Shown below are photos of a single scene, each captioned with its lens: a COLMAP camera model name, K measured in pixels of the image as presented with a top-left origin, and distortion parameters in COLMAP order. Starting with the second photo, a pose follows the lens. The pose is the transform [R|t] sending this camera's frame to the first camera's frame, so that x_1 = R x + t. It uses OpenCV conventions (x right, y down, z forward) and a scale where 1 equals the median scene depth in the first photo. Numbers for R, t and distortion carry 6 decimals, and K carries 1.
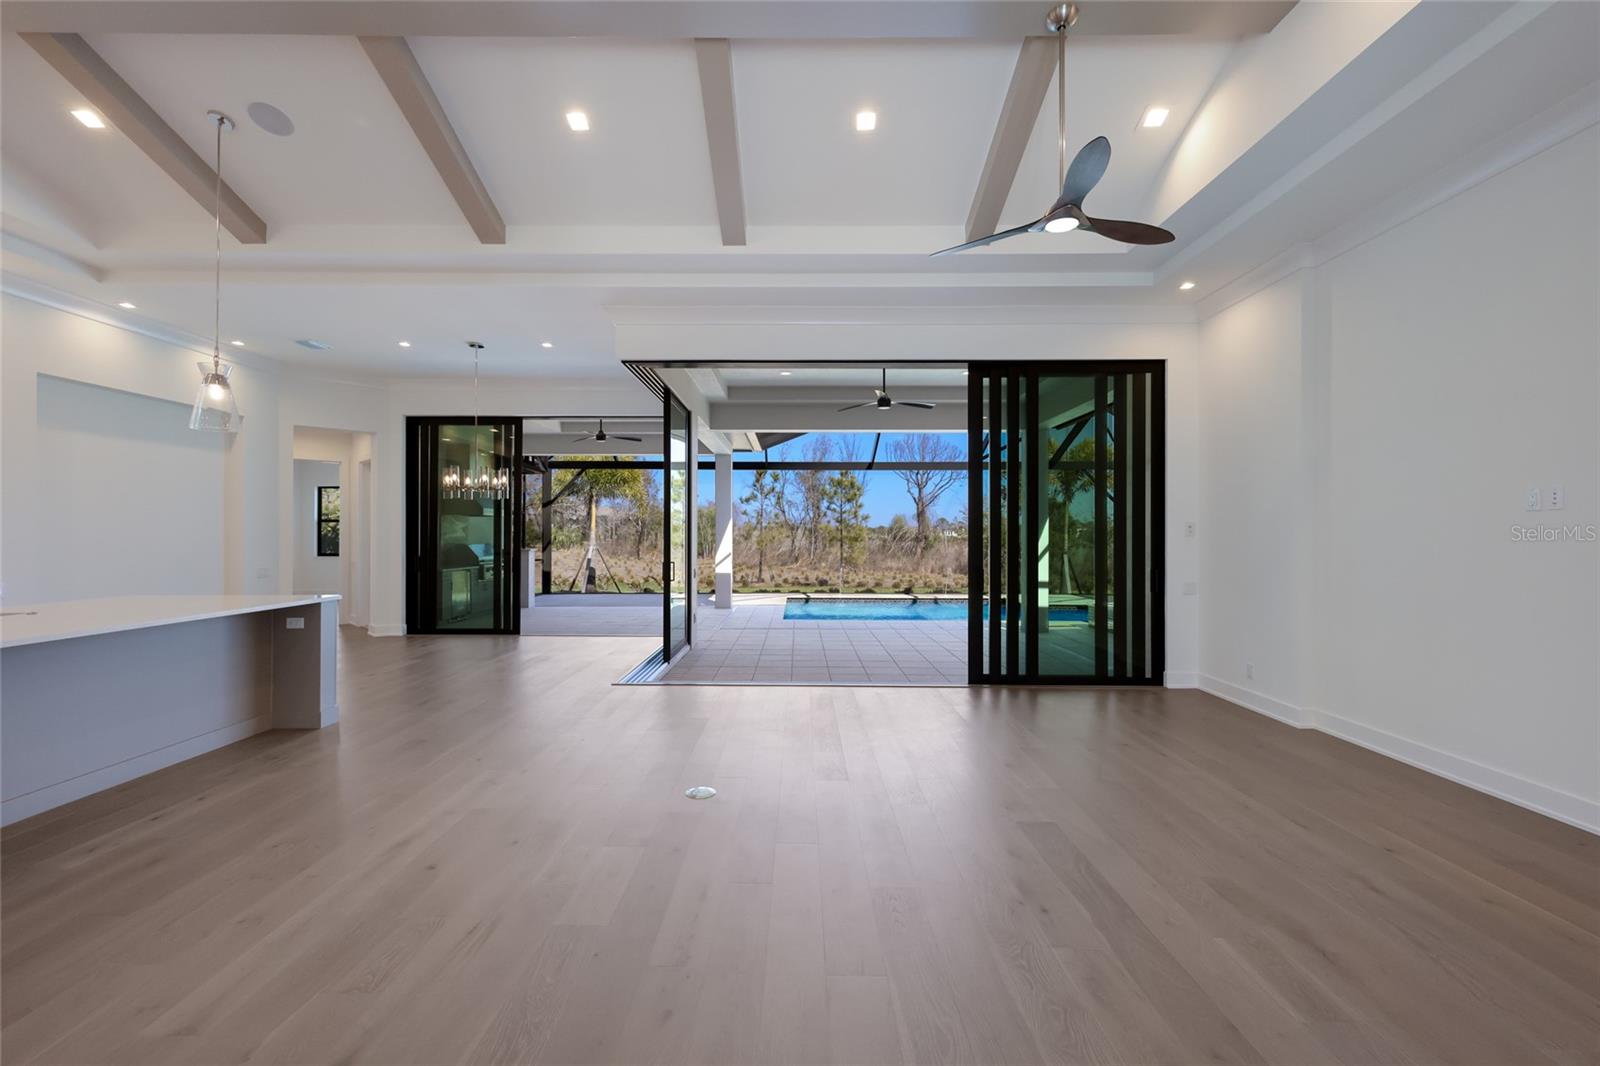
lens RADIAL K [[686.9, 0, 790.8], [0, 686.9, 532.7], [0, 0, 1]] dist [0.015408, 0.000097]
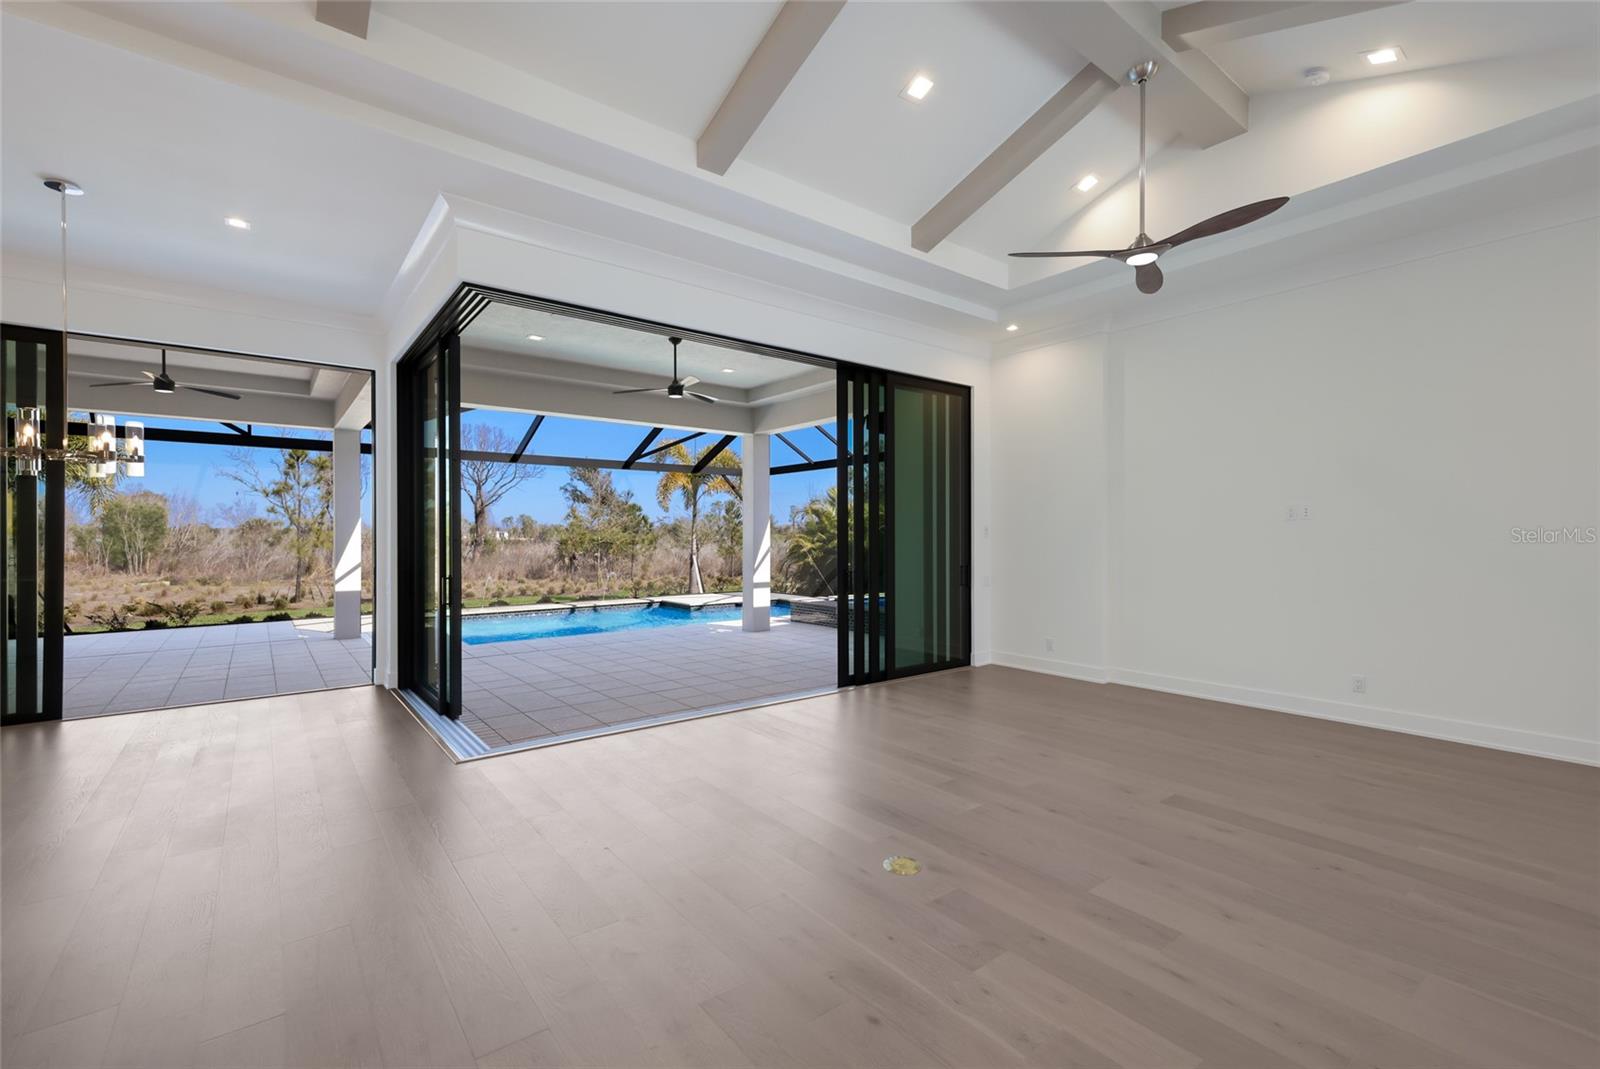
lens RADIAL K [[690.4, 0, 799.5], [0, 690.4, 536.8], [0, 0, 1]] dist [0.011954, 0.000260]
pose [[0.780767, -0.005605, 0.624798, -0.156731], [0.003591, 0.999984, 0.004483, -0.000654], [-0.624812, -0.001257, 0.780774, 0.099601]]
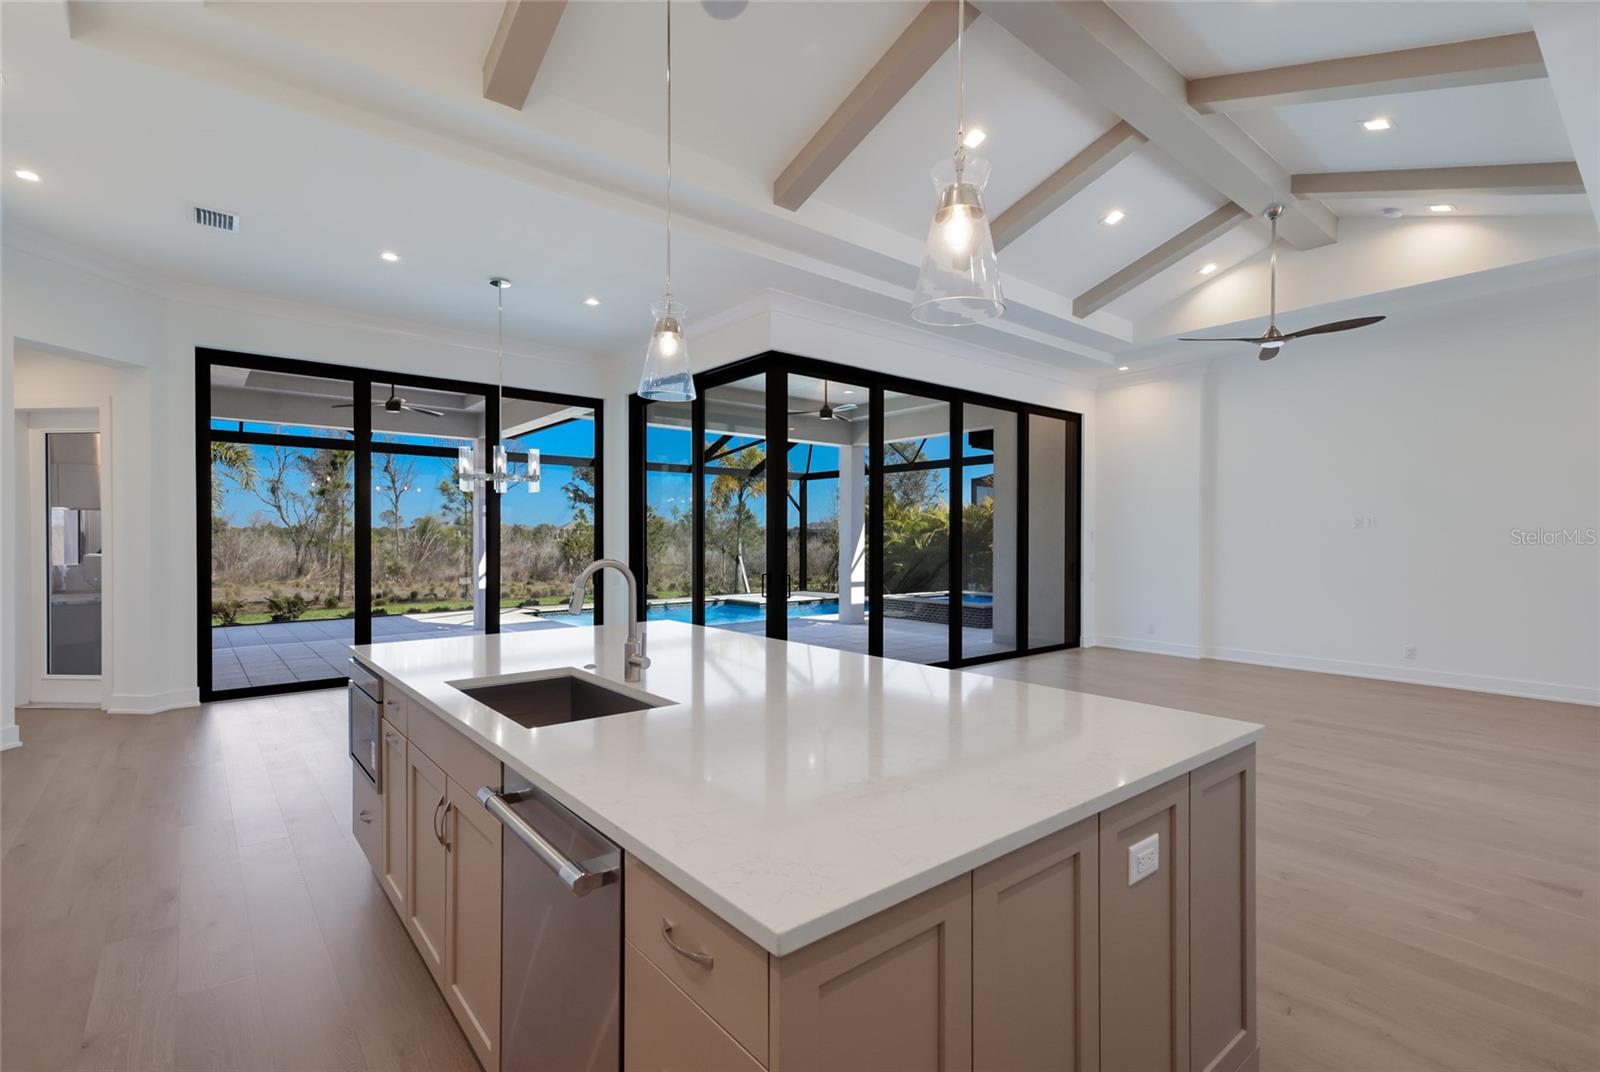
lens RADIAL K [[734.9, 0, 799.2], [0, 734.9, 541.2], [0, 0, 1]] dist [0.015796, -0.000246]
pose [[0.762140, -0.004391, 0.647398, -0.323132], [-0.000726, 0.999971, 0.007637, -0.000897], [-0.647412, -0.006291, 0.762114, 0.086248]]
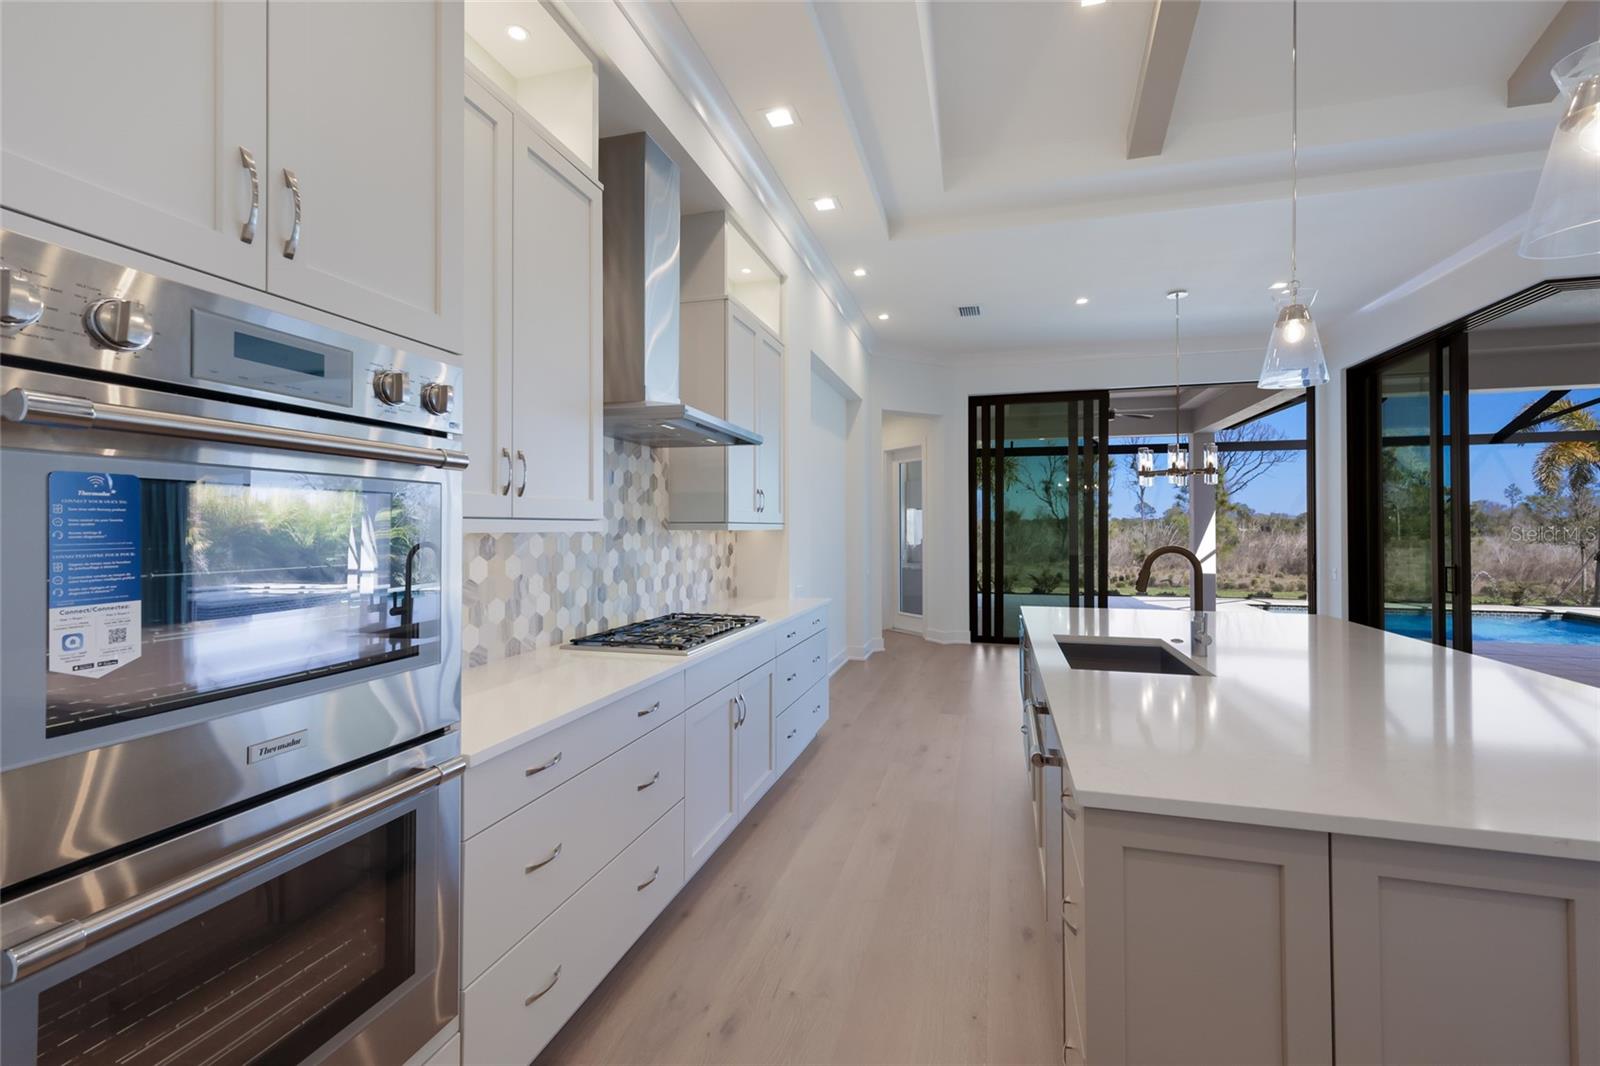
lens RADIAL K [[692.2, 0, 797.8], [0, 692.2, 519.9], [0, 0, 1]] dist [0.001073, 0.000214]
pose [[0.964605, -0.004518, -0.263662, -0.299873], [0.002267, 0.999958, -0.008842, -0.000981], [0.263691, 0.007931, 0.964575, 0.048012]]
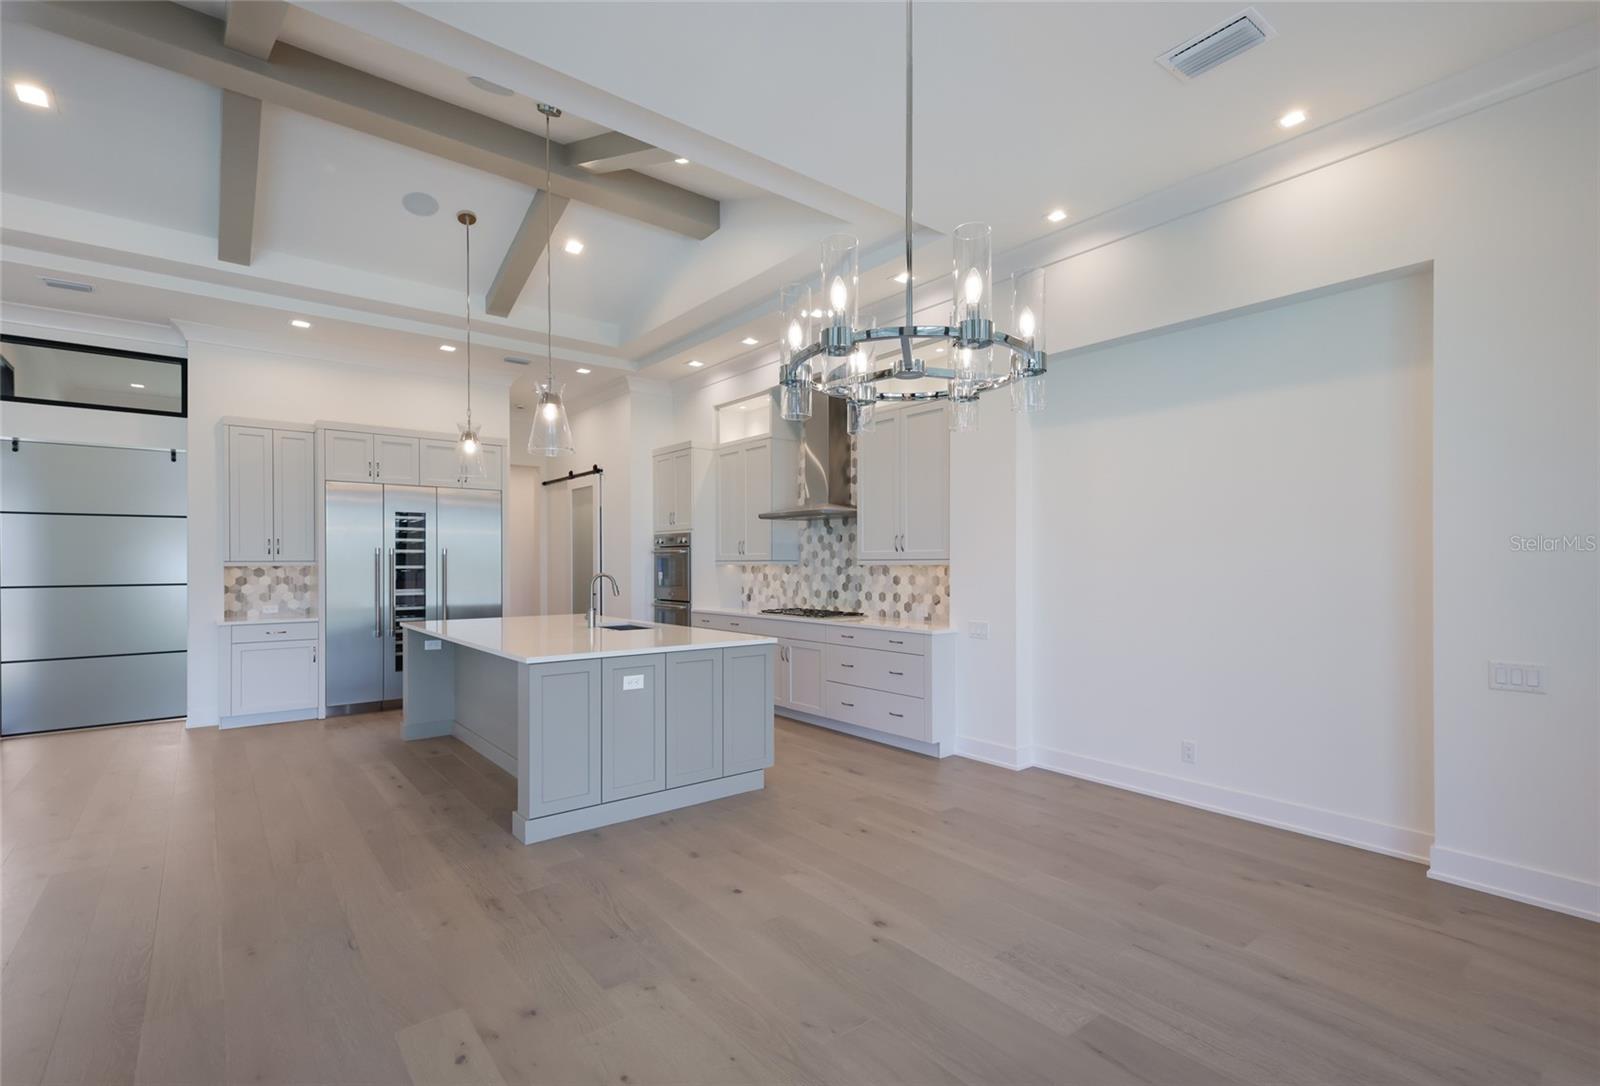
lens RADIAL K [[741.1, 0, 800.9], [0, 741.1, 563.2], [0, 0, 1]] dist [0.003916, 0.000973]
pose [[-0.770817, -0.001170, -0.637055, -0.120950], [0.000363, 0.999997, -0.002275, 0.000328], [0.637056, -0.001985, -0.770815, 0.520095]]
